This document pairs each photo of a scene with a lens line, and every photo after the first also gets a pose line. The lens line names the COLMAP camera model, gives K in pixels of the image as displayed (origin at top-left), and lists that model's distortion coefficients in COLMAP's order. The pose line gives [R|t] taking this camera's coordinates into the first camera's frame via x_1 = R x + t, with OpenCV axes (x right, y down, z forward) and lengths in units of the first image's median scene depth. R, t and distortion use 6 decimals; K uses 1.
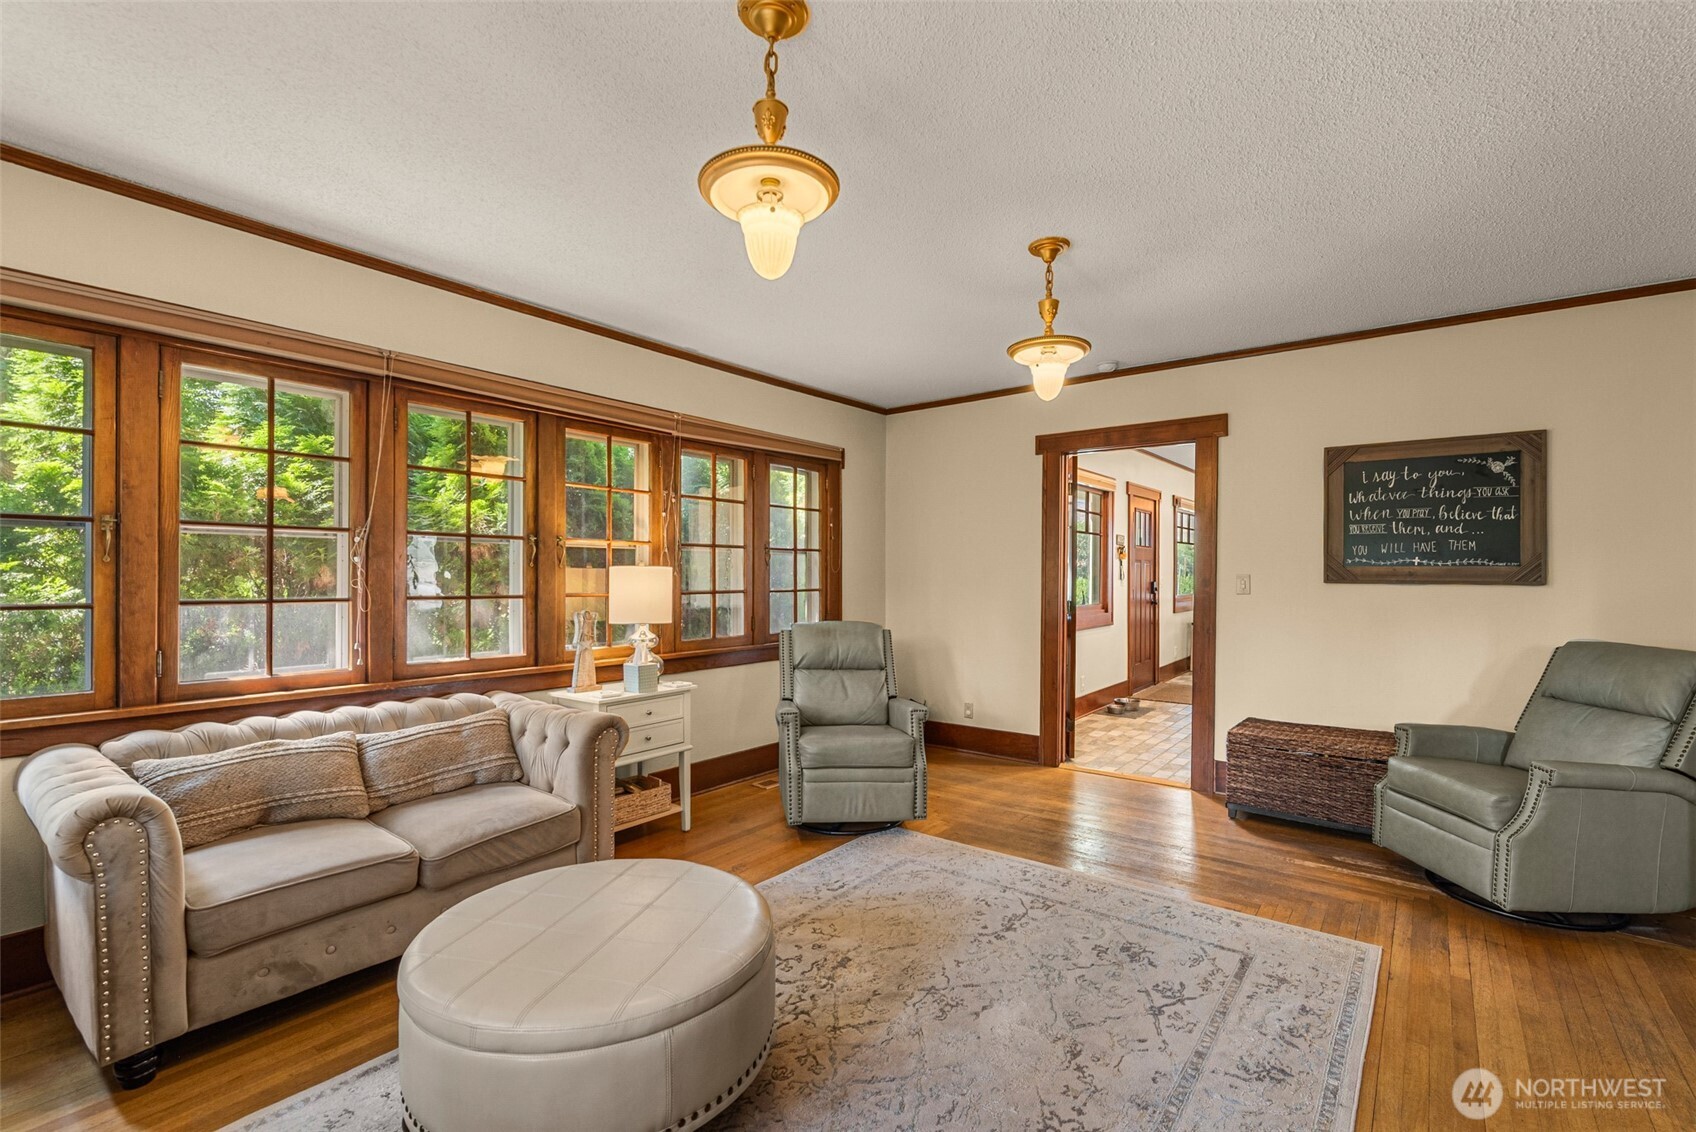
lens RADIAL K [[734.5, 0, 853.1], [0, 734.5, 573.1], [0, 0, 1]] dist [0.002363, -0.000178]
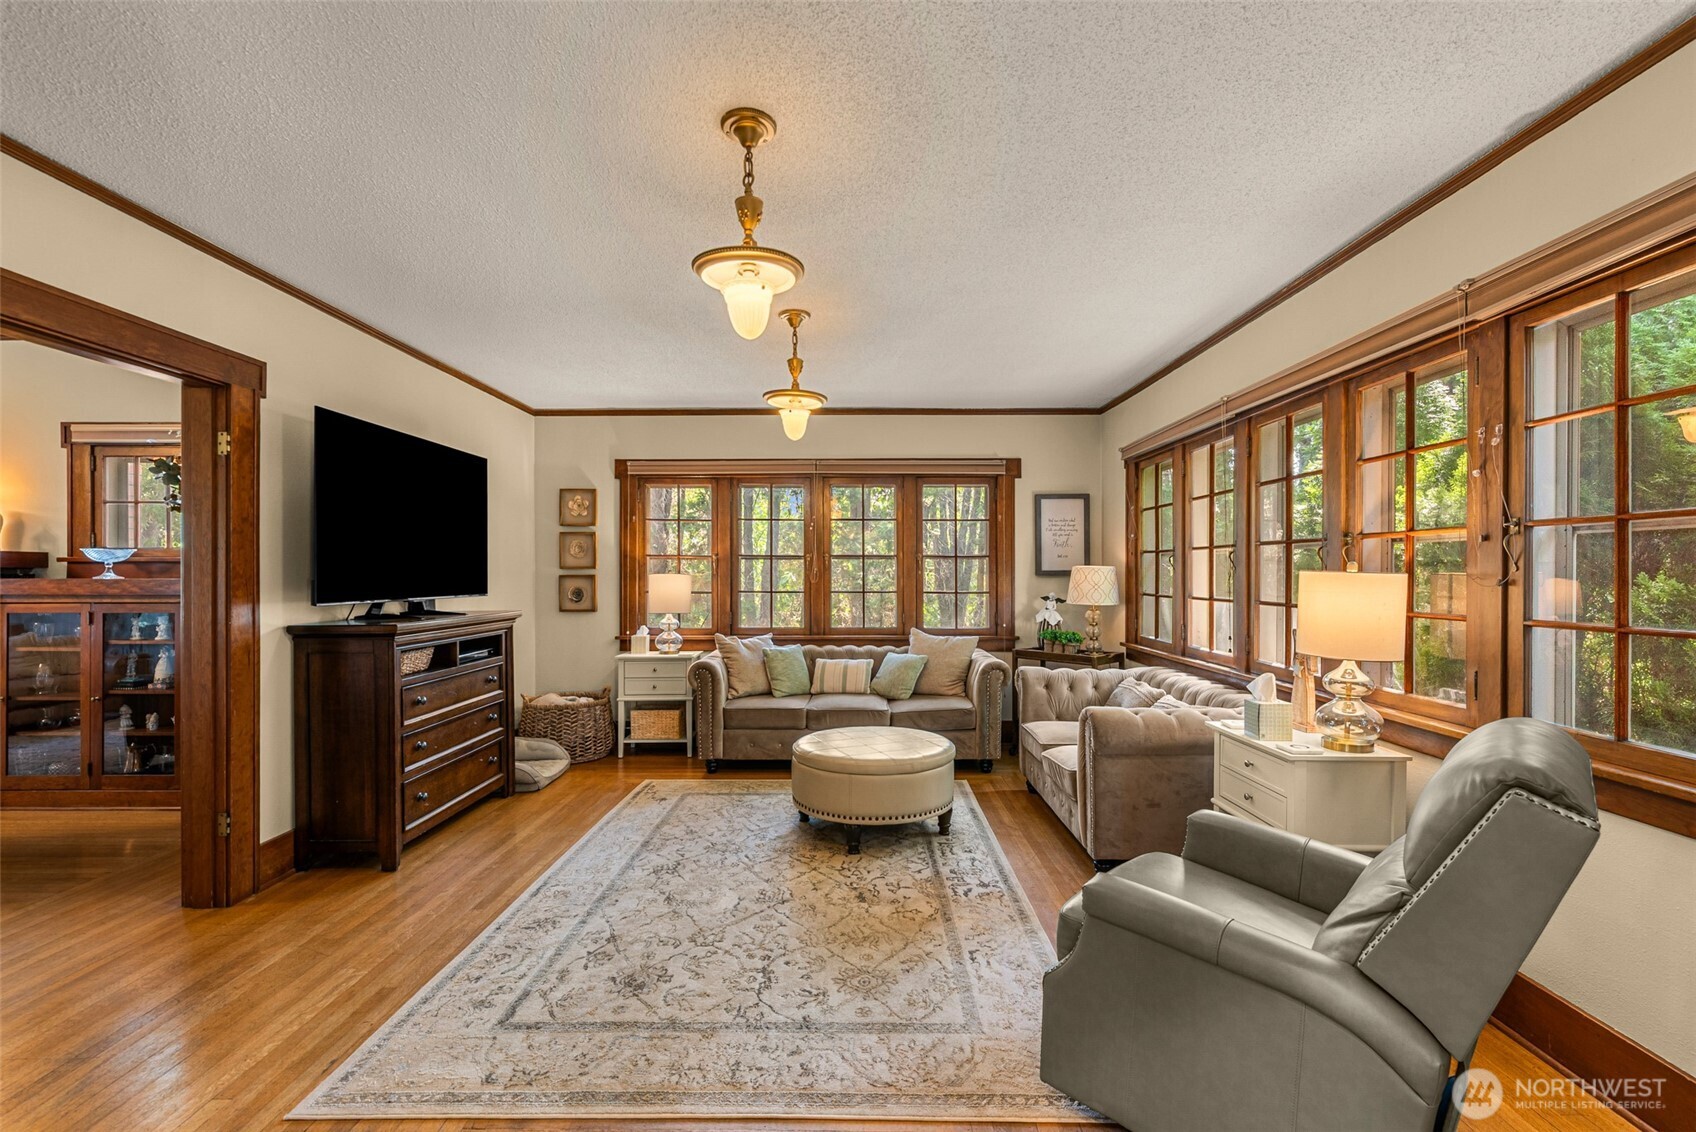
lens RADIAL K [[774.3, 0, 848.0], [0, 774.3, 566.0], [0, 0, 1]] dist [0.000248, -0.000335]
pose [[-0.797922, -0.012844, -0.602624, 0.811225], [-0.008927, 0.999915, -0.009491, -0.009271], [0.602695, -0.002193, -0.797969, 2.080640]]
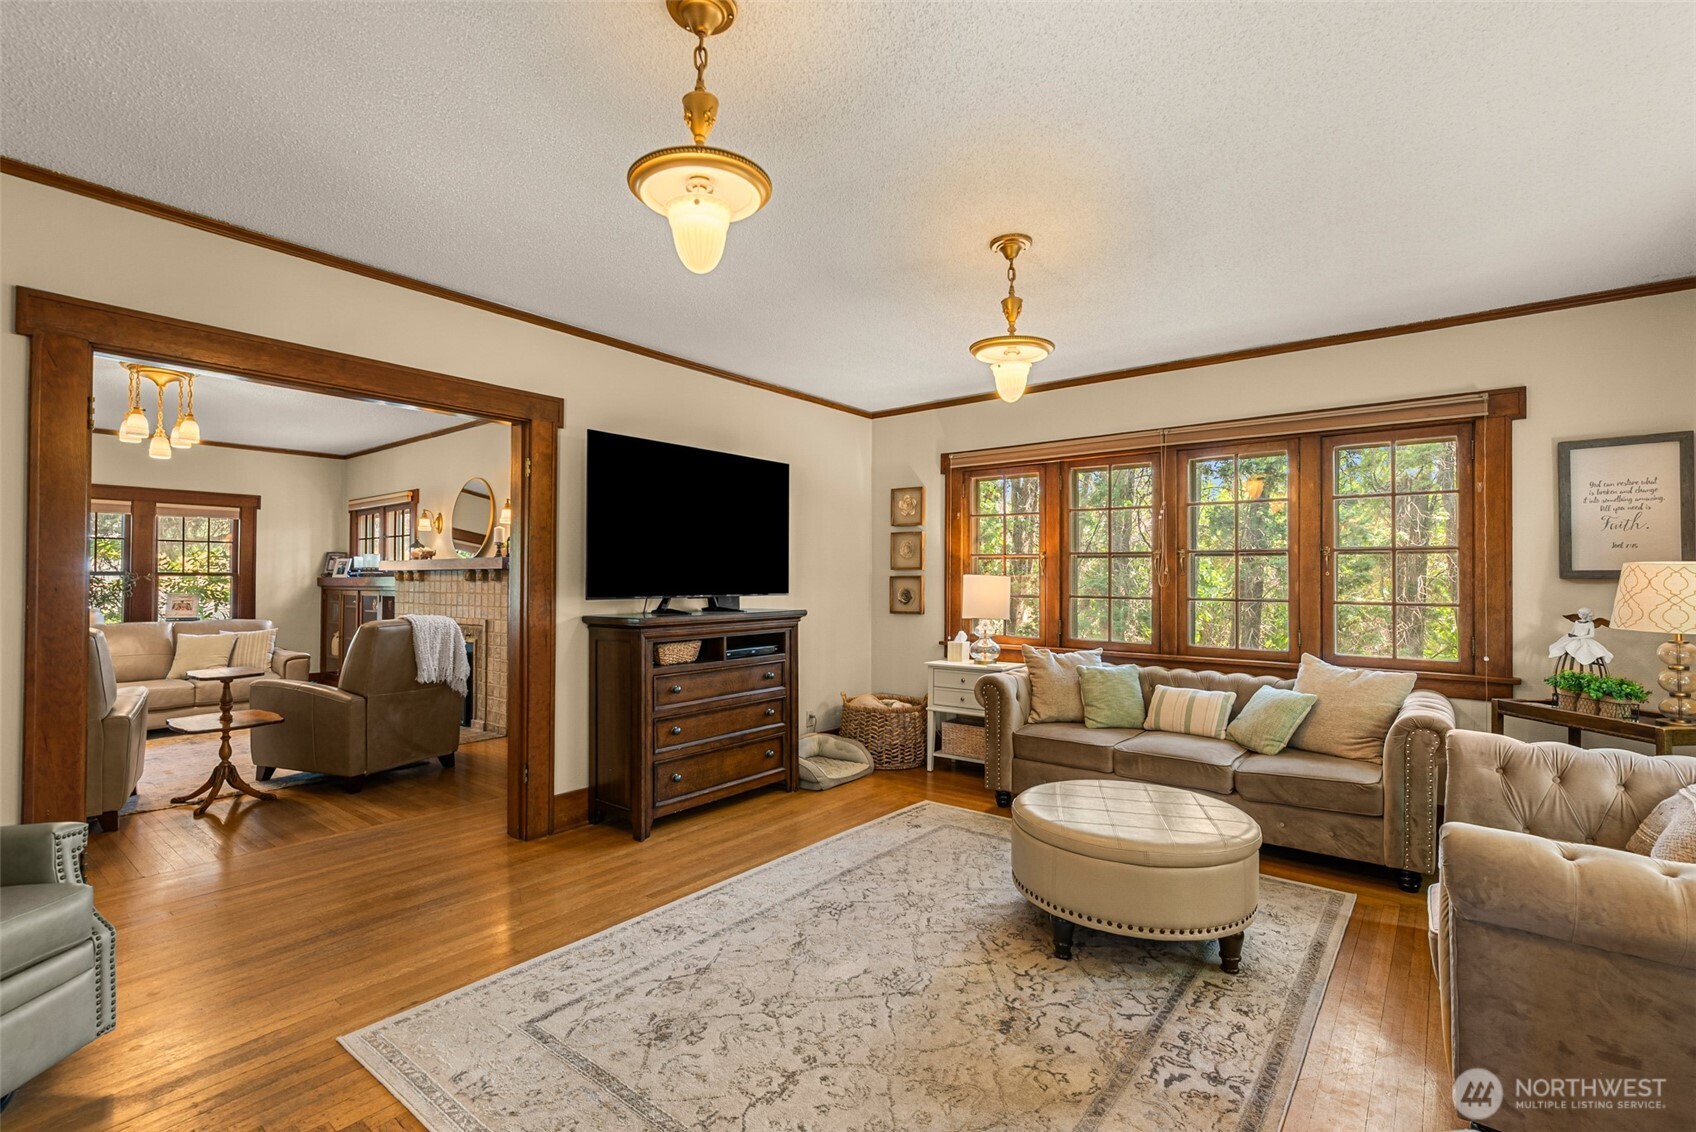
lens RADIAL K [[768.1, 0, 814.5], [0, 768.1, 565.5], [0, 0, 1]] dist [0.001179, -0.000803]
pose [[-0.998963, -0.010292, 0.044354, 0.183369], [-0.010690, 0.999905, -0.008747, -0.005326], [-0.044260, -0.009213, -0.998978, 1.988371]]
